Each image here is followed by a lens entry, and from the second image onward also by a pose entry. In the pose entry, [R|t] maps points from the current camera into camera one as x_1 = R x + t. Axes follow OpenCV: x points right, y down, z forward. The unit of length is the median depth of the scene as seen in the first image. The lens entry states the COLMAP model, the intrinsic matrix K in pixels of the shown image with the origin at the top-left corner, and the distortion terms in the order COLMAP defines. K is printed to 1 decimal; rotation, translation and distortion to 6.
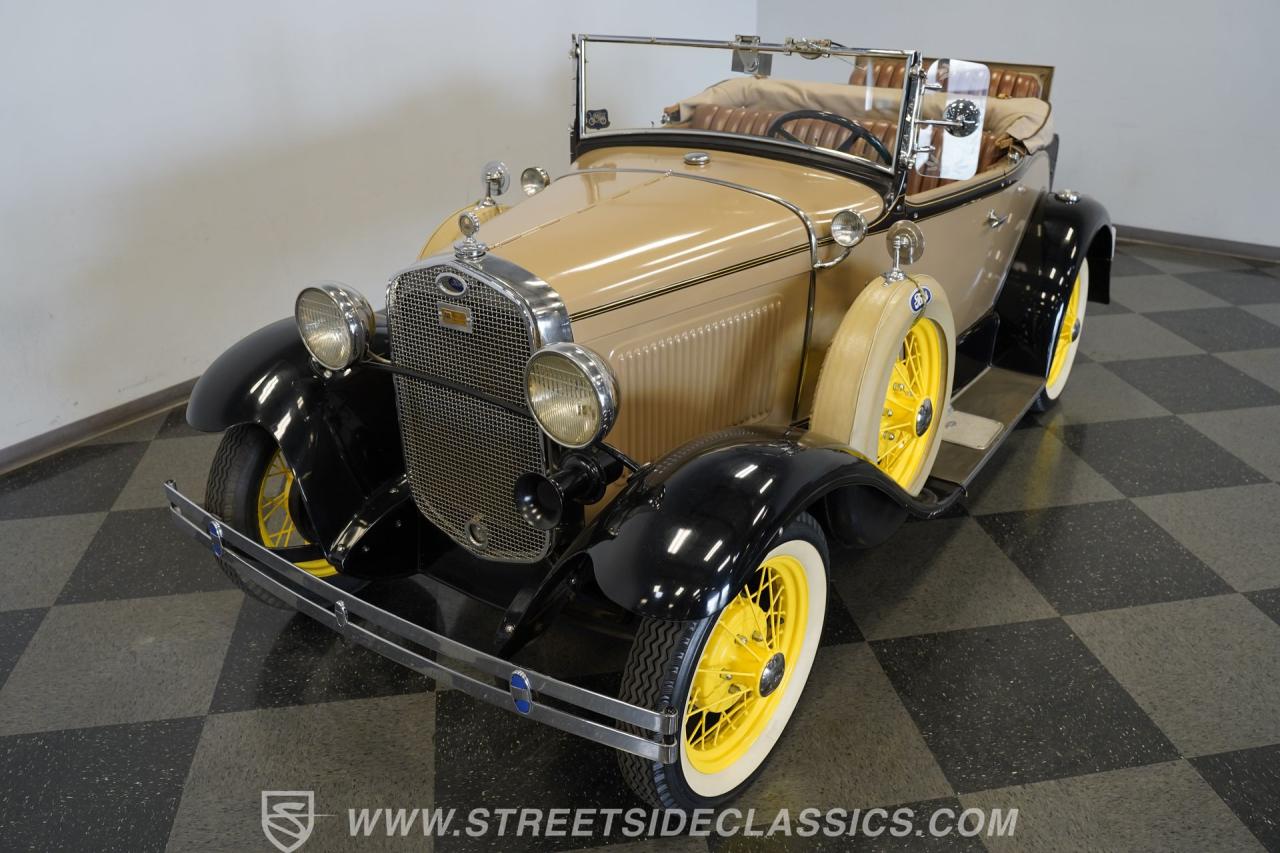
lens RADIAL K [[1035.5, 0, 640.0], [0, 1035.5, 426.5], [0, 0, 1]] dist [-0.004466, -0.084865]
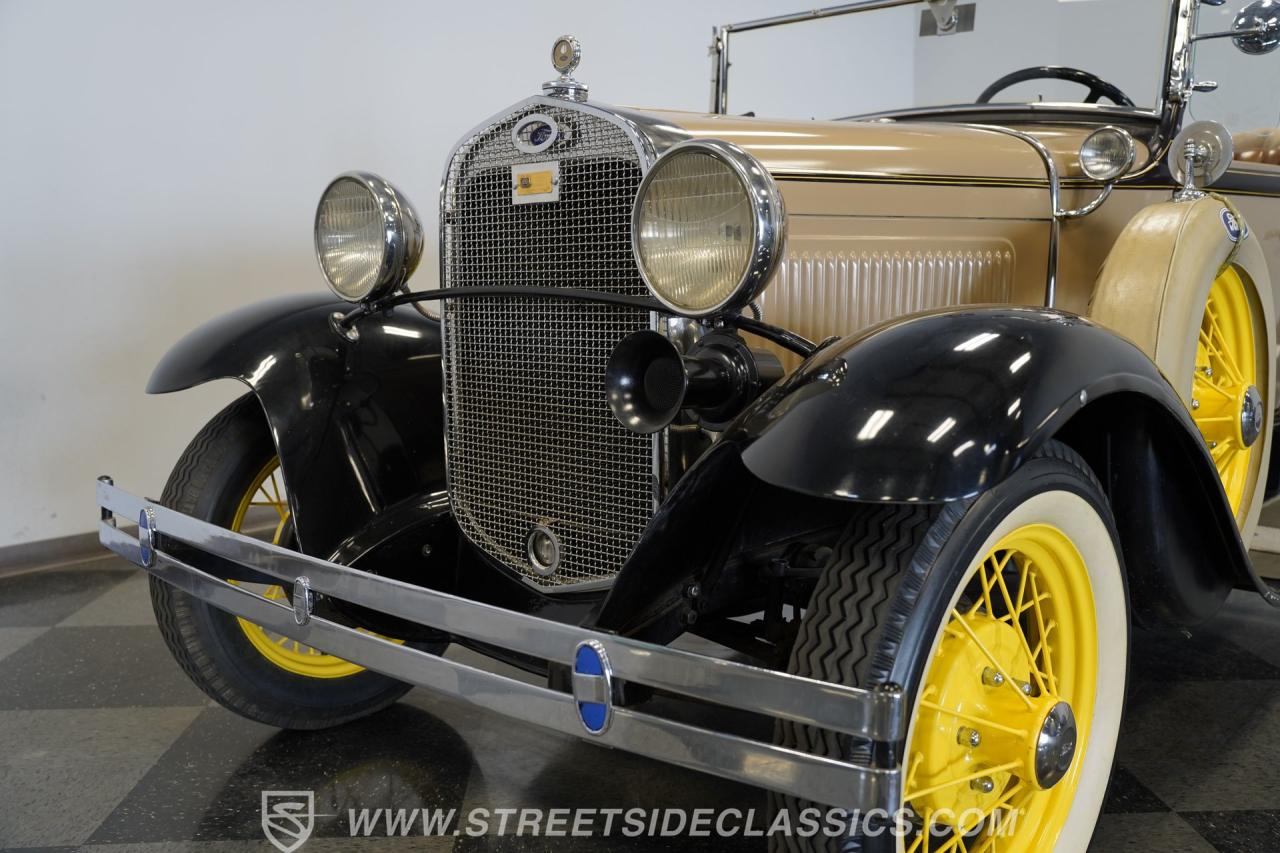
lens RADIAL K [[1139.5, 0, 647.3], [0, 1139.5, 411.7], [0, 0, 1]] dist [-0.033141, 0.071568]
pose [[0.994577, 0.023967, -0.101206, -0.023576], [-0.054673, 0.948269, -0.312725, 0.225254], [0.088476, 0.316562, 0.944437, 0.303562]]
